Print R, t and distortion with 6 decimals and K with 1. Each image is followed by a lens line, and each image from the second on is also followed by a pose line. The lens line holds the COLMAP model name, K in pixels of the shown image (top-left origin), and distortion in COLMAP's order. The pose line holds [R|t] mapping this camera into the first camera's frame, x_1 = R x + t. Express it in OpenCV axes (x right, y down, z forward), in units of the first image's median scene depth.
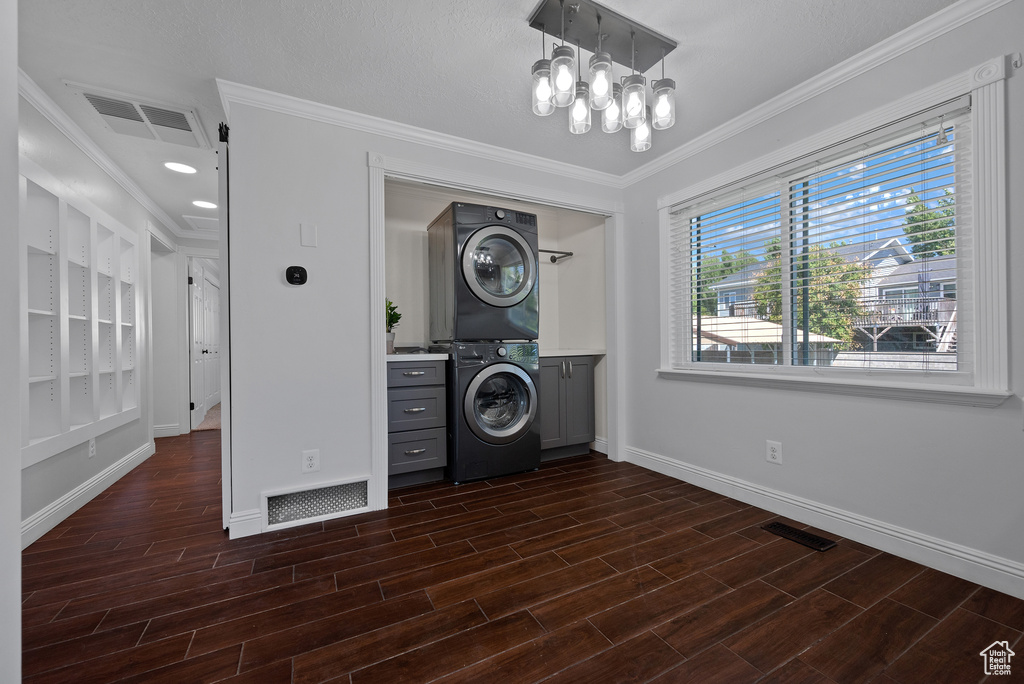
lens RADIAL K [[406.5, 0, 517.2], [0, 406.5, 344.6], [0, 0, 1]] dist [-0.002475, -0.000240]
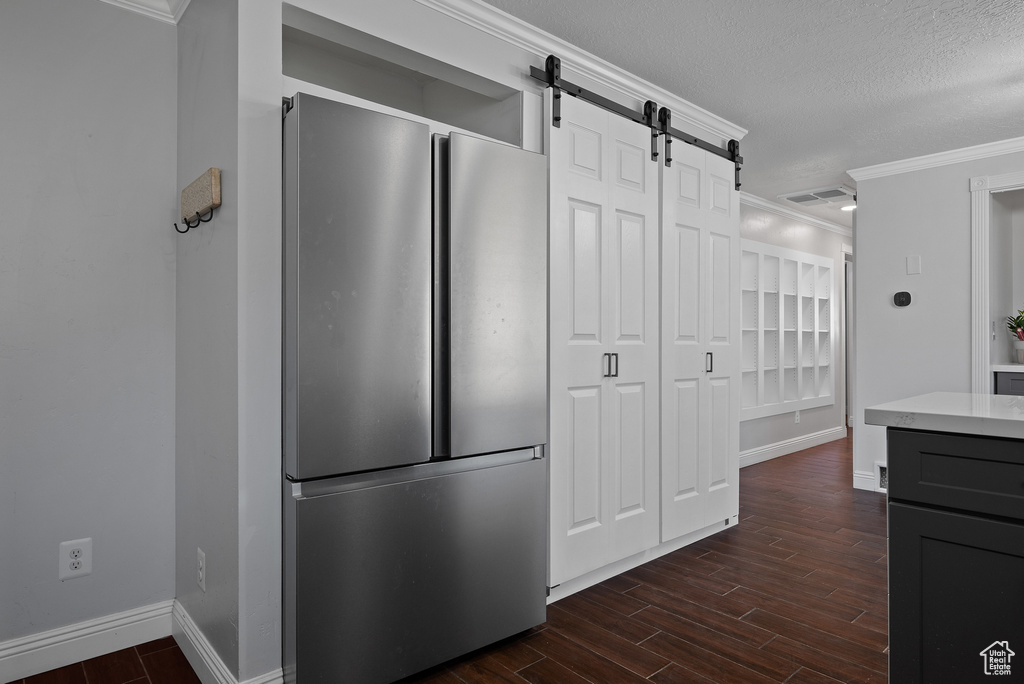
lens RADIAL K [[590.9, 0, 512.0], [0, 590.9, 342.0], [0, 0, 1]] dist [0.001347, 0.000121]
pose [[0.229082, 0.015304, -0.973287, 0.817191], [-0.001708, 0.999881, 0.015320, -0.050783], [0.973406, -0.001847, 0.229081, -0.512674]]
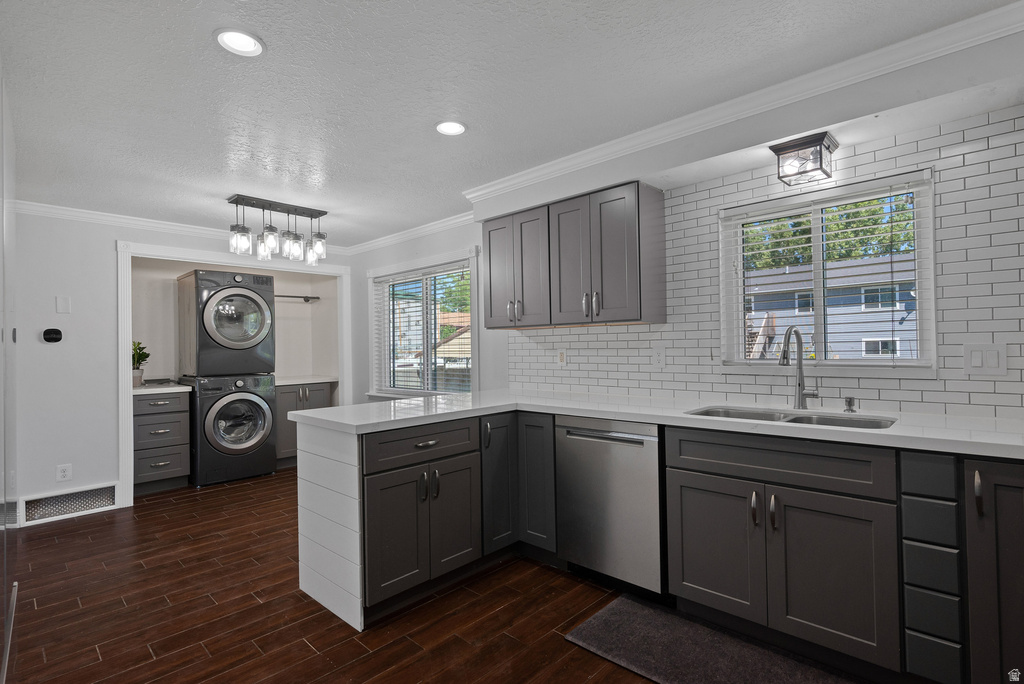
lens RADIAL K [[494.3, 0, 515.9], [0, 494.3, 344.1], [0, 0, 1]] dist [-0.001747, -0.000178]
pose [[0.947655, -0.001194, 0.319295, 0.330464], [0.005606, 0.999901, -0.012902, -0.093323], [-0.319248, 0.014016, 0.947568, -0.877930]]
